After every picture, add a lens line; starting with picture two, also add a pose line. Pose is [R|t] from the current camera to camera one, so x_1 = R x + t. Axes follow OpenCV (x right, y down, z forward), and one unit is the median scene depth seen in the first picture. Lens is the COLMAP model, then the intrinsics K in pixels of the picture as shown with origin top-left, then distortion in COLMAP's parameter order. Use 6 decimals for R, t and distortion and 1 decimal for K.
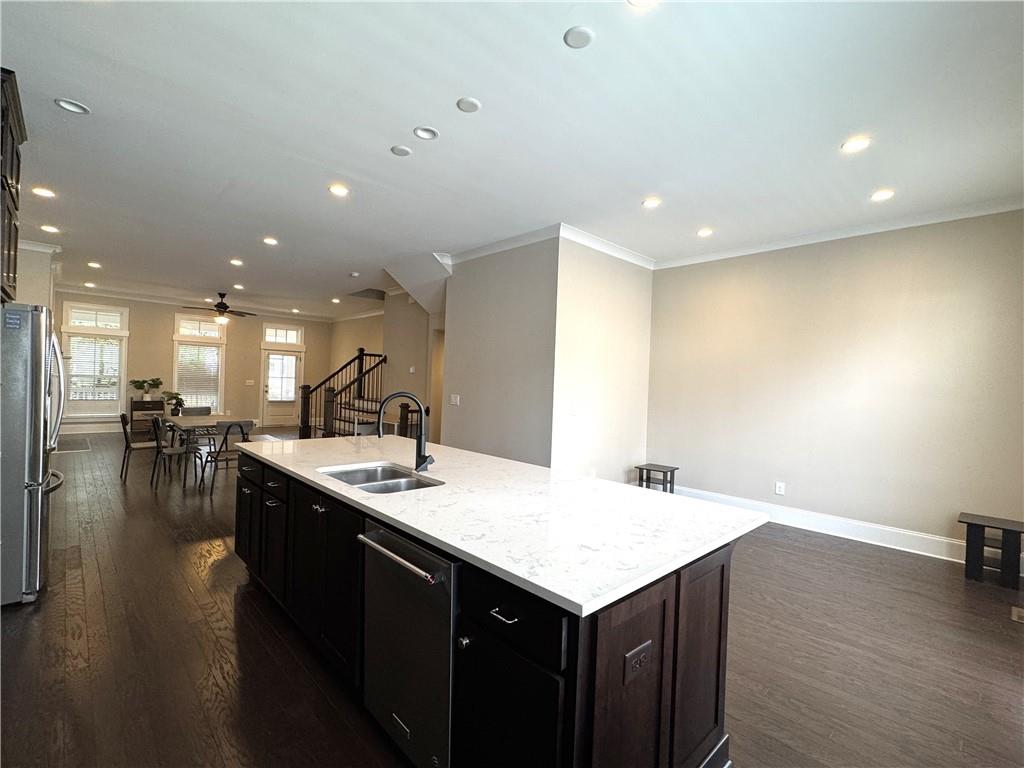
lens RADIAL K [[468.6, 0, 511.1], [0, 468.6, 386.4], [0, 0, 1]] dist [0.002531, 0.000232]
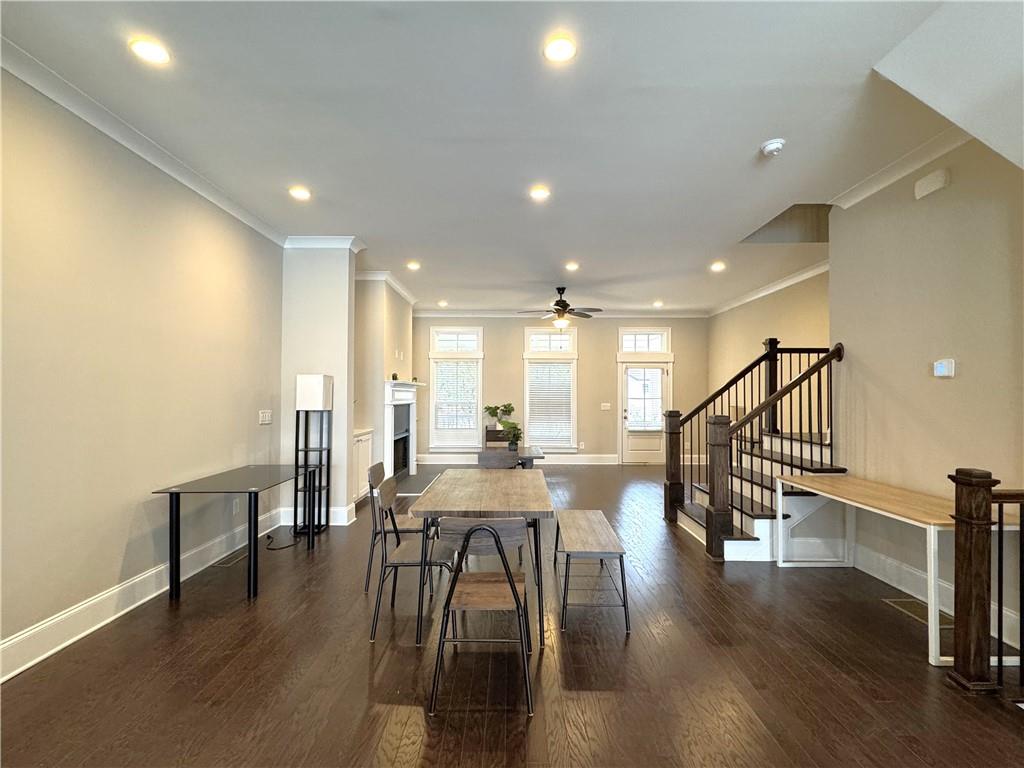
lens RADIAL K [[468.6, 0, 511.1], [0, 468.6, 386.4], [0, 0, 1]] dist [0.002531, 0.000232]
pose [[0.726277, -0.047231, -0.685778, -0.161534], [0.018345, 0.998613, -0.049349, -0.006795], [0.687157, 0.023260, 0.726136, 0.386858]]
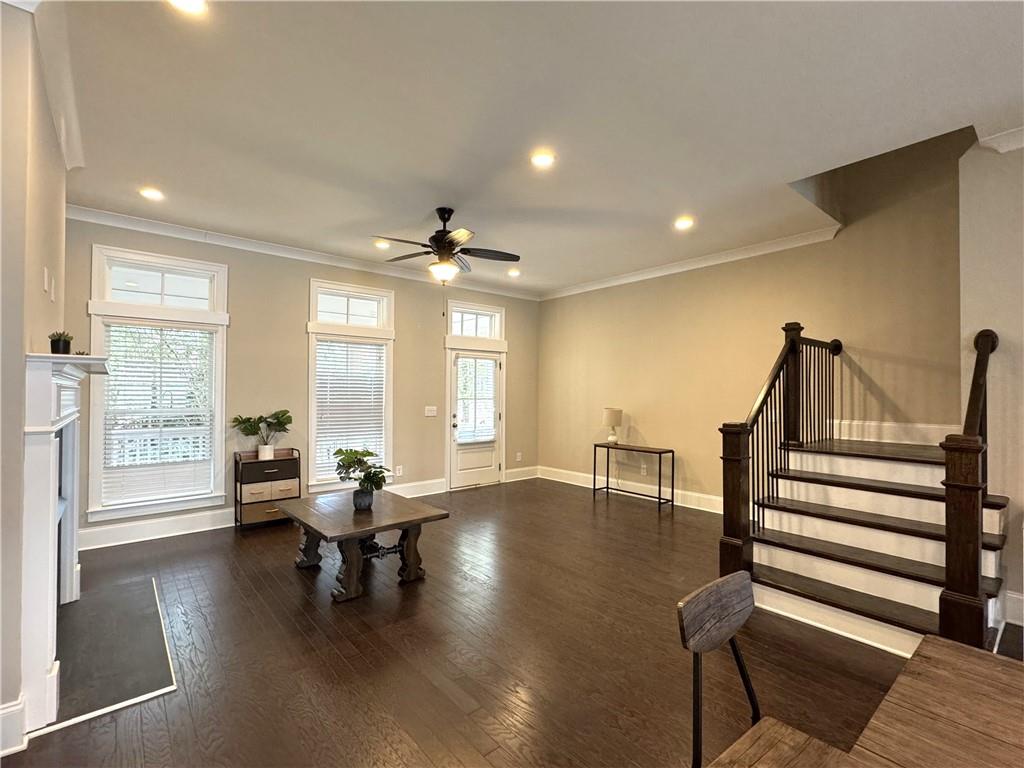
lens RADIAL K [[468.6, 0, 511.1], [0, 468.6, 386.4], [0, 0, 1]] dist [0.002531, 0.000232]
pose [[0.997699, -0.031818, -0.059867, -0.506002], [0.030604, 0.999309, -0.021080, -0.025741], [0.060496, 0.019200, 0.997984, 0.549381]]
